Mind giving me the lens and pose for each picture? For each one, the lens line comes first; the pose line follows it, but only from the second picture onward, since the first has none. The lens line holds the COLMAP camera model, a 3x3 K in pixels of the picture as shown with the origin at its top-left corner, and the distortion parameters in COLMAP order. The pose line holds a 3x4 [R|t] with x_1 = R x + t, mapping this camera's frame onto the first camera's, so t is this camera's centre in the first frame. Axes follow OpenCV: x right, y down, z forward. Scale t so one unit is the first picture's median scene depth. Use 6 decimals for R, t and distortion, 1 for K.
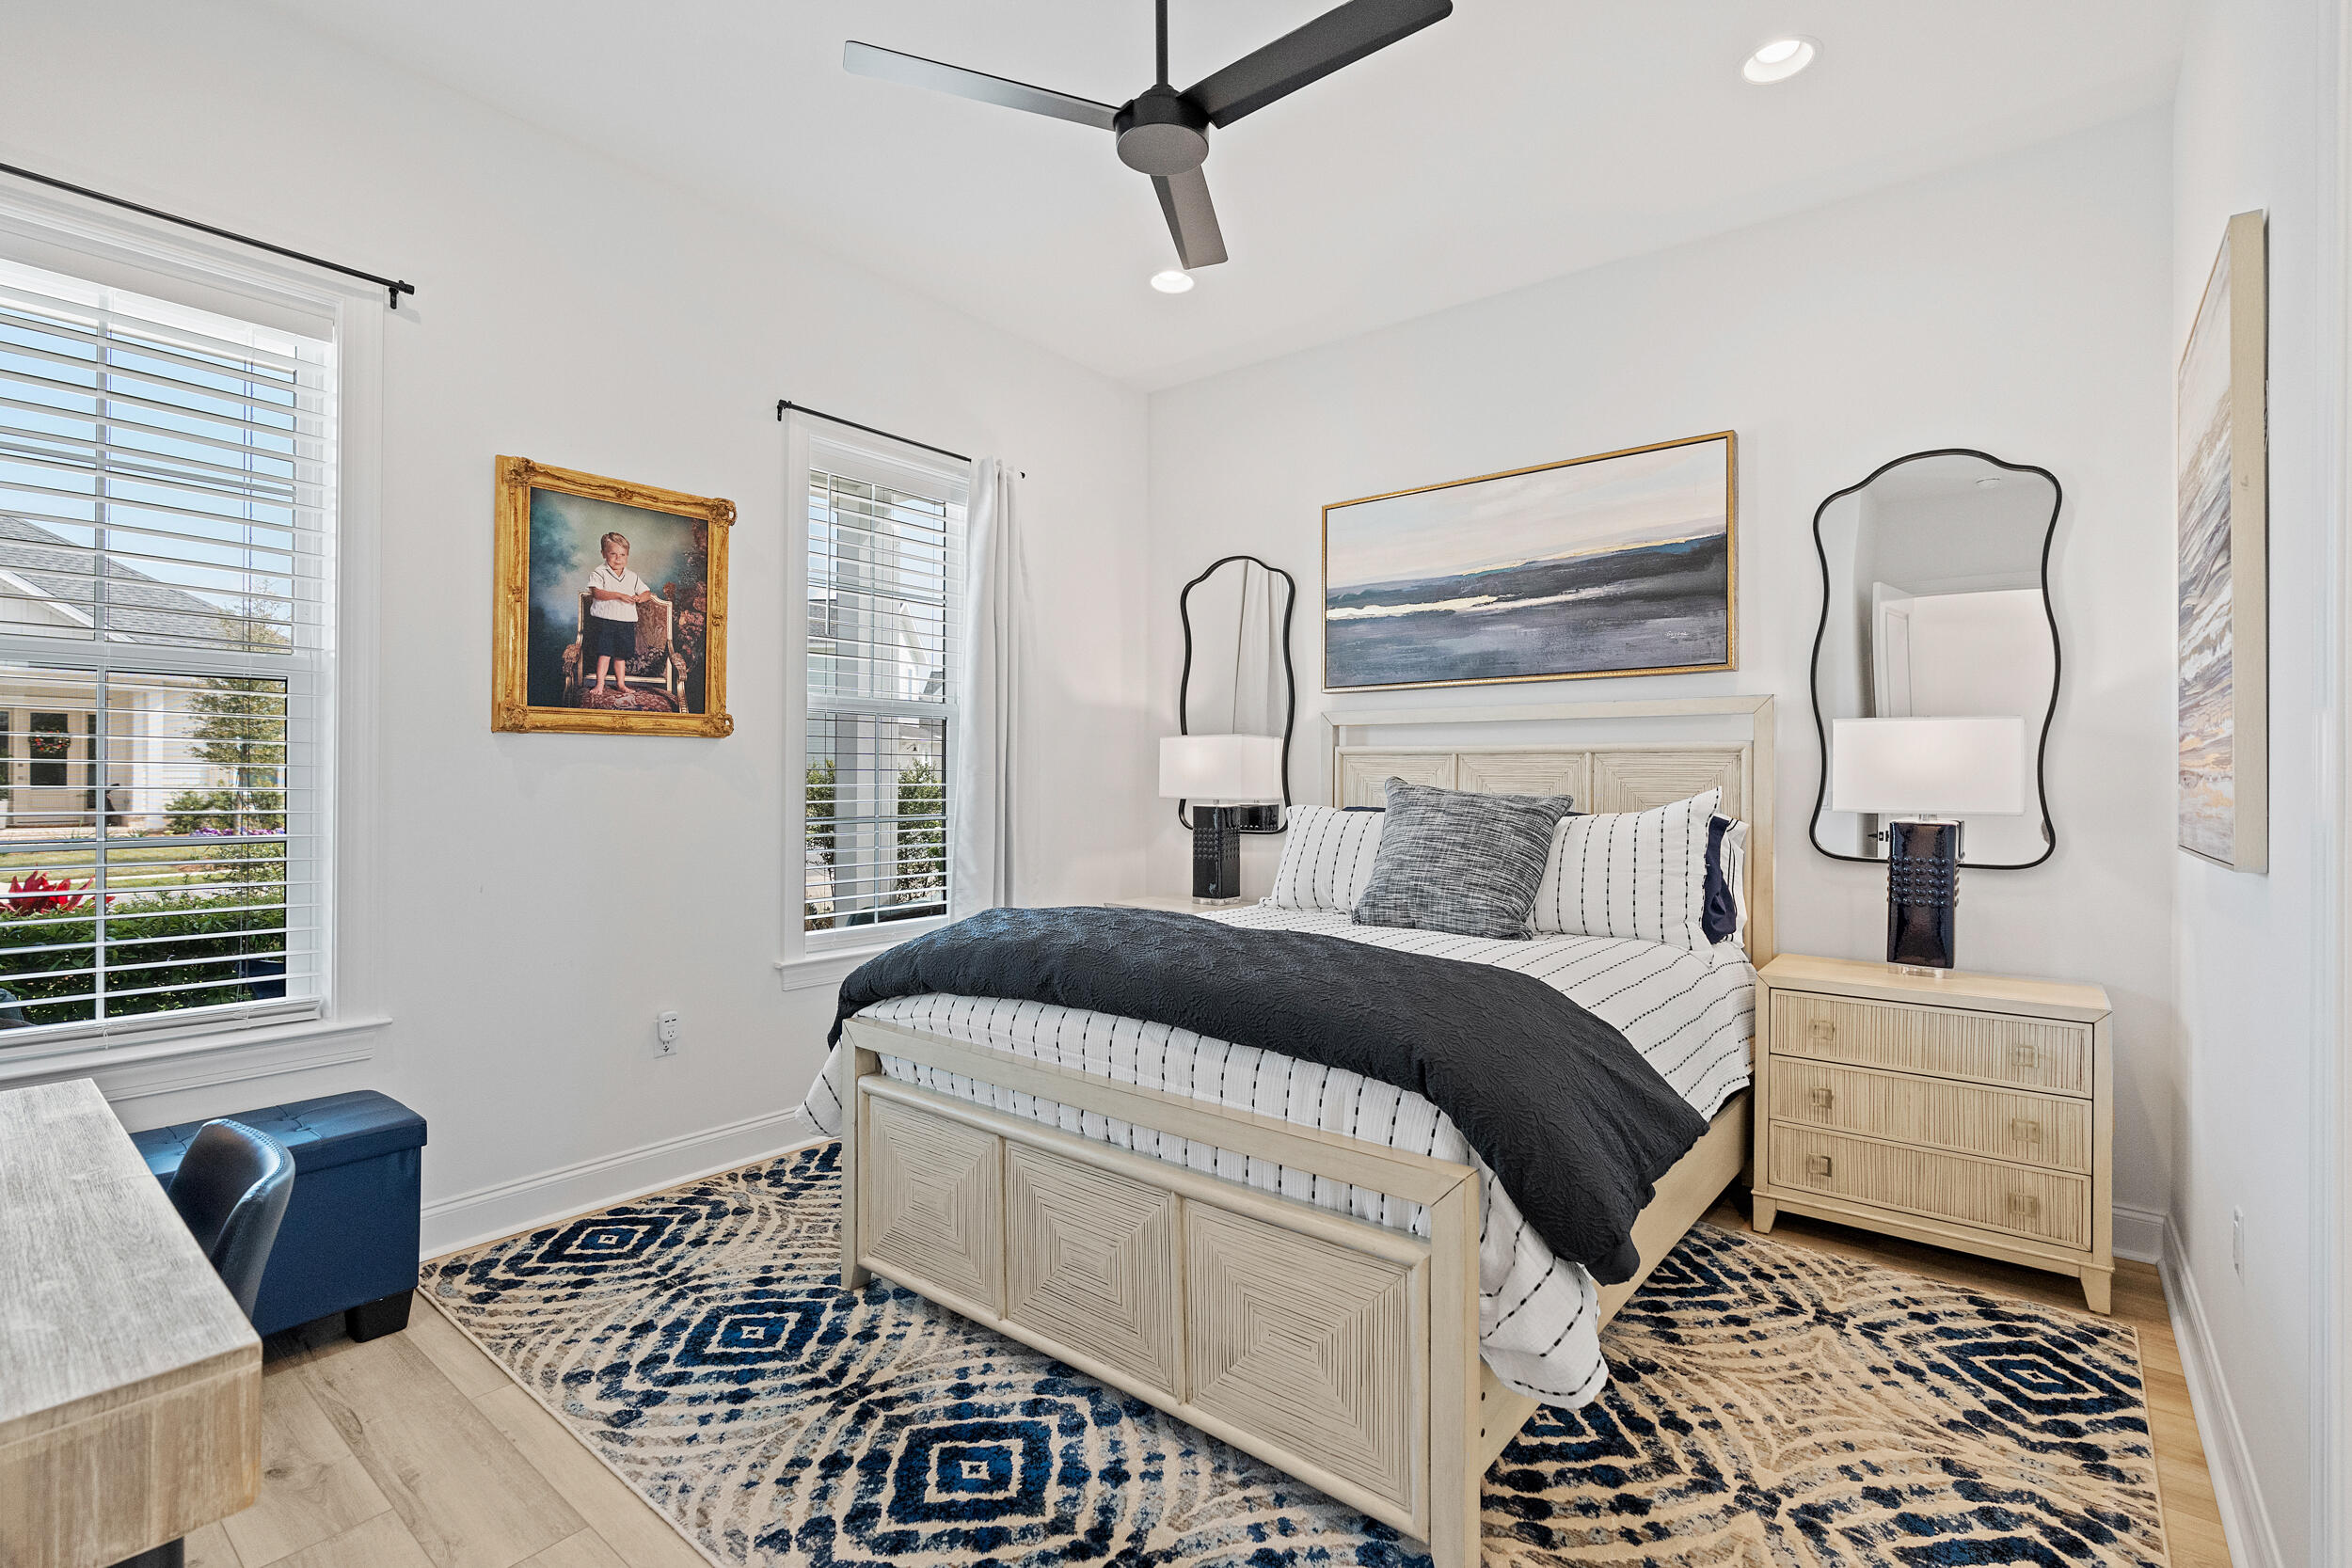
lens RADIAL K [[1064.8, 0, 1172.5], [0, 1064.8, 774.9], [0, 0, 1]] dist [-0.013350, 0.006663]
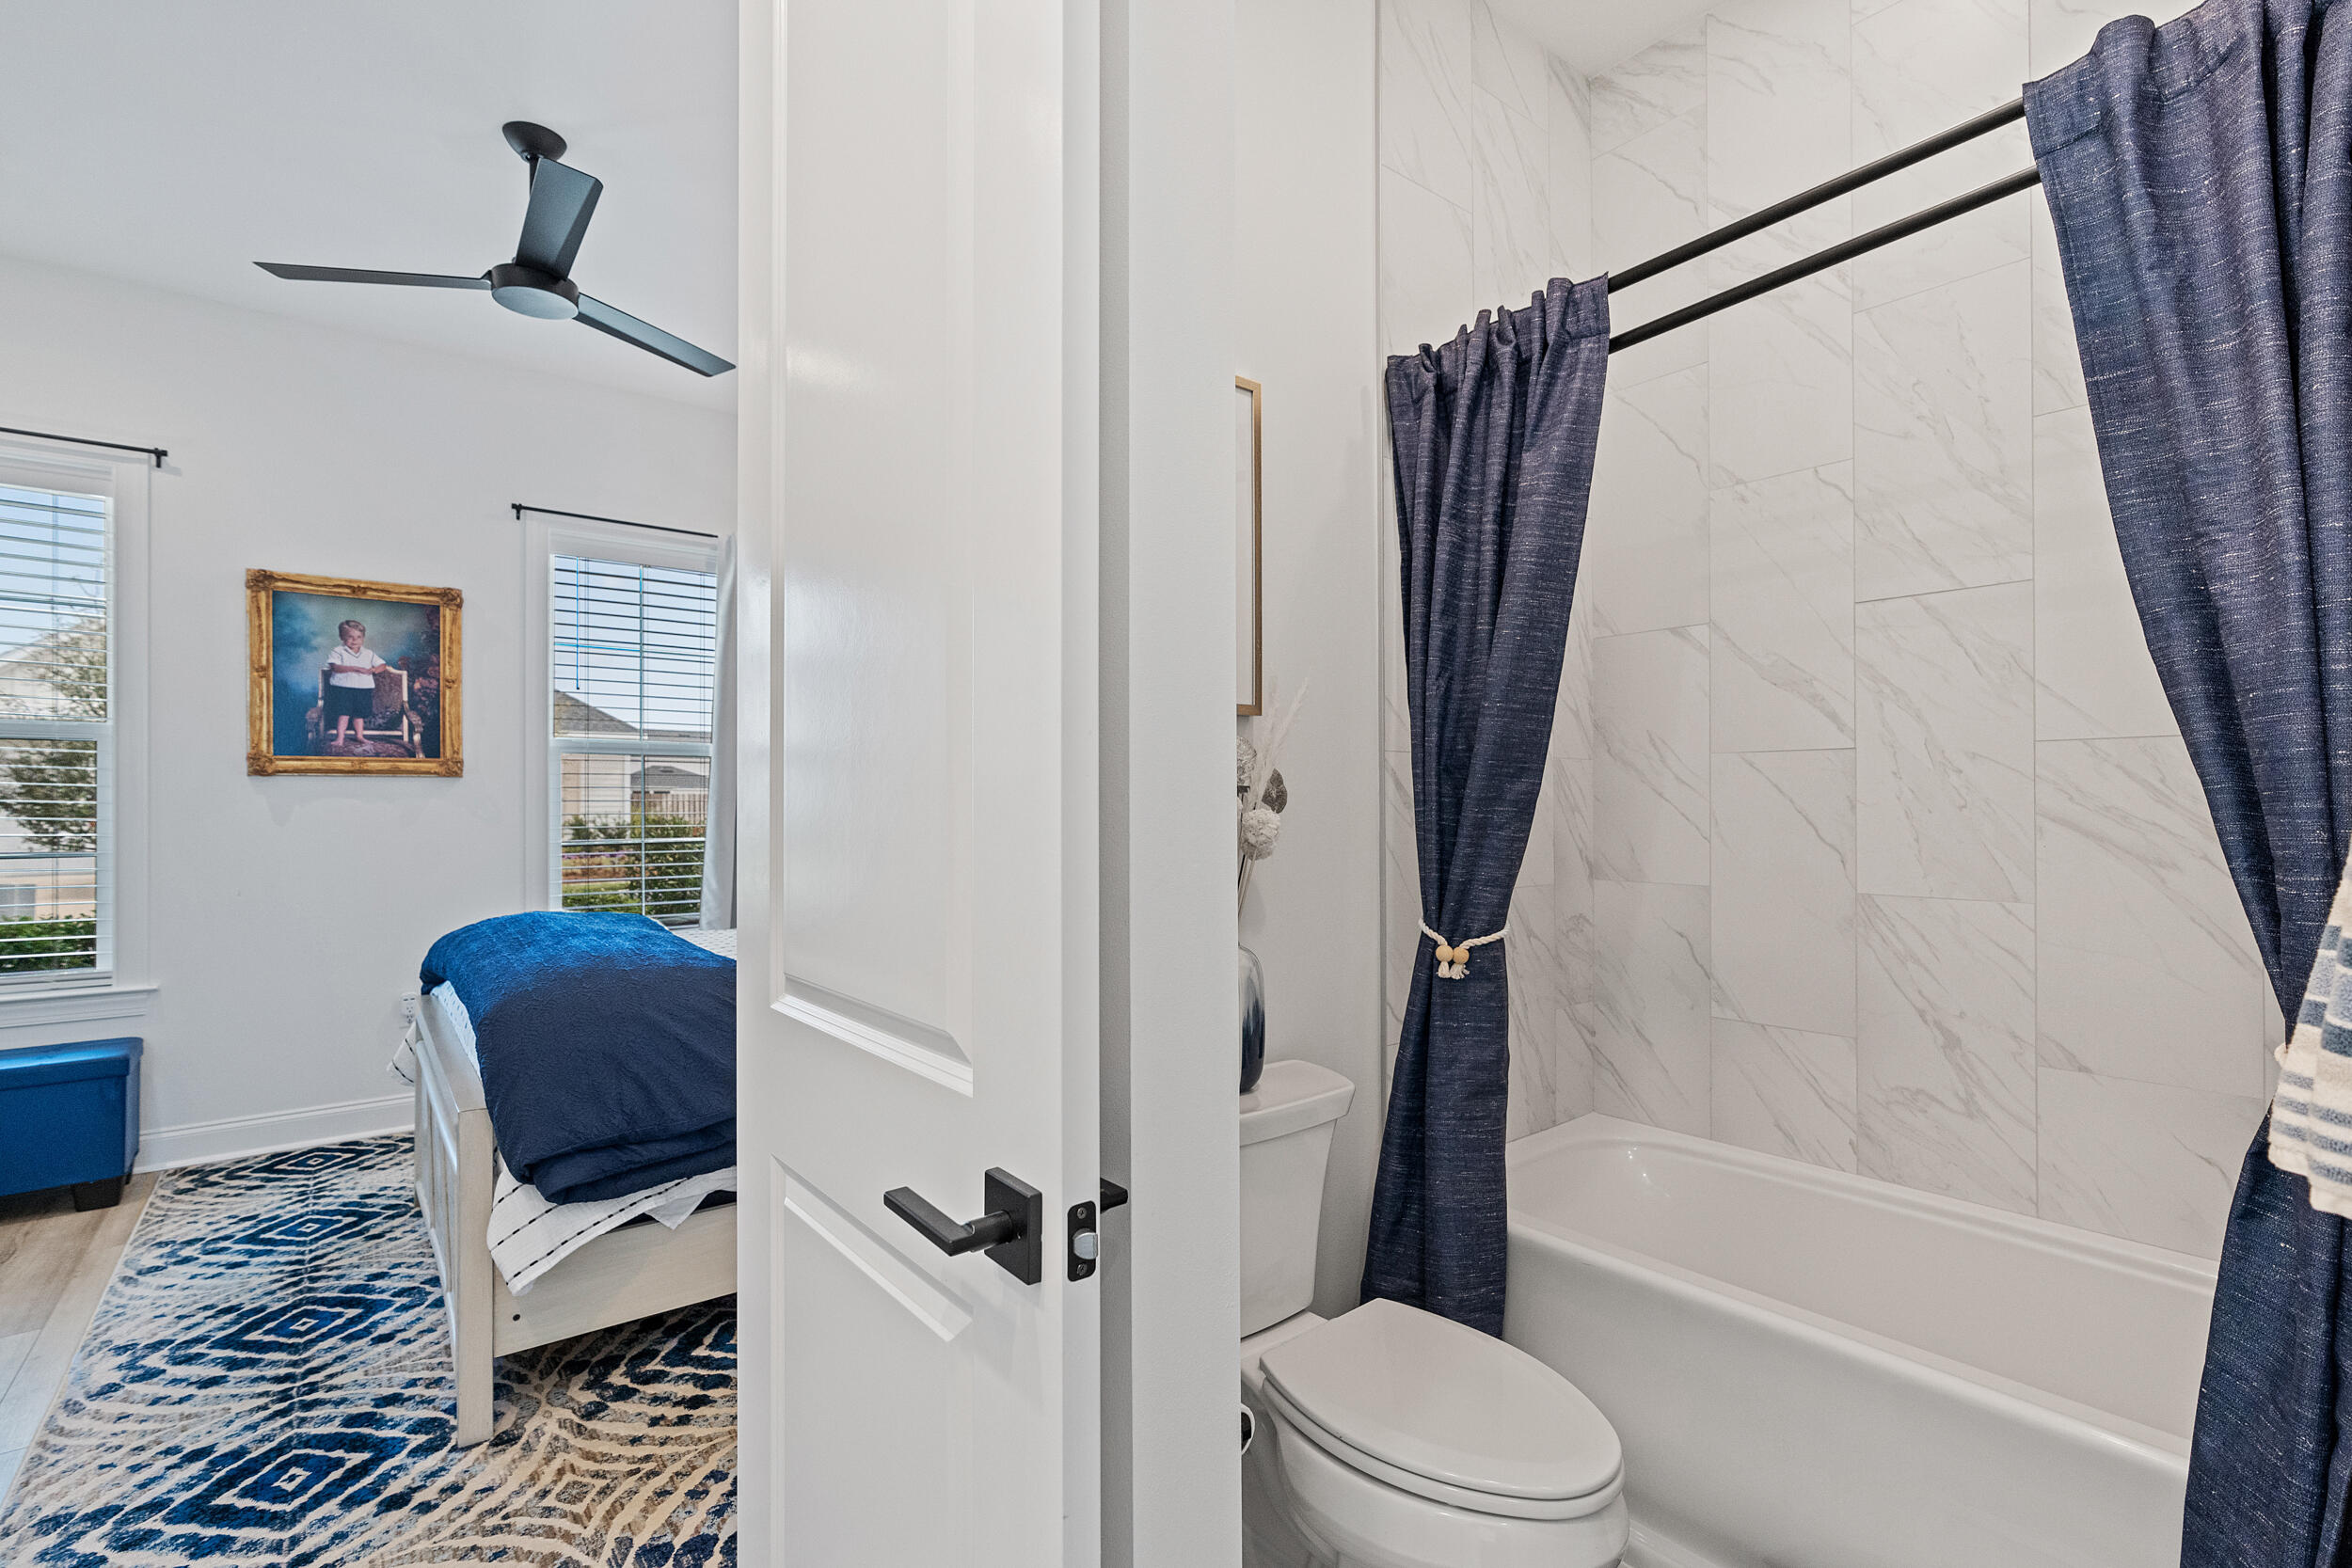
lens RADIAL K [[1064.8, 0, 1191.3], [0, 1064.8, 798.2], [0, 0, 1]] dist [-0.013350, 0.006663]
pose [[0.975476, -0.008619, -0.219938, 0.811237], [0.007324, 0.999951, -0.006703, 0.005993], [0.219985, 0.004927, 0.975491, -0.039993]]
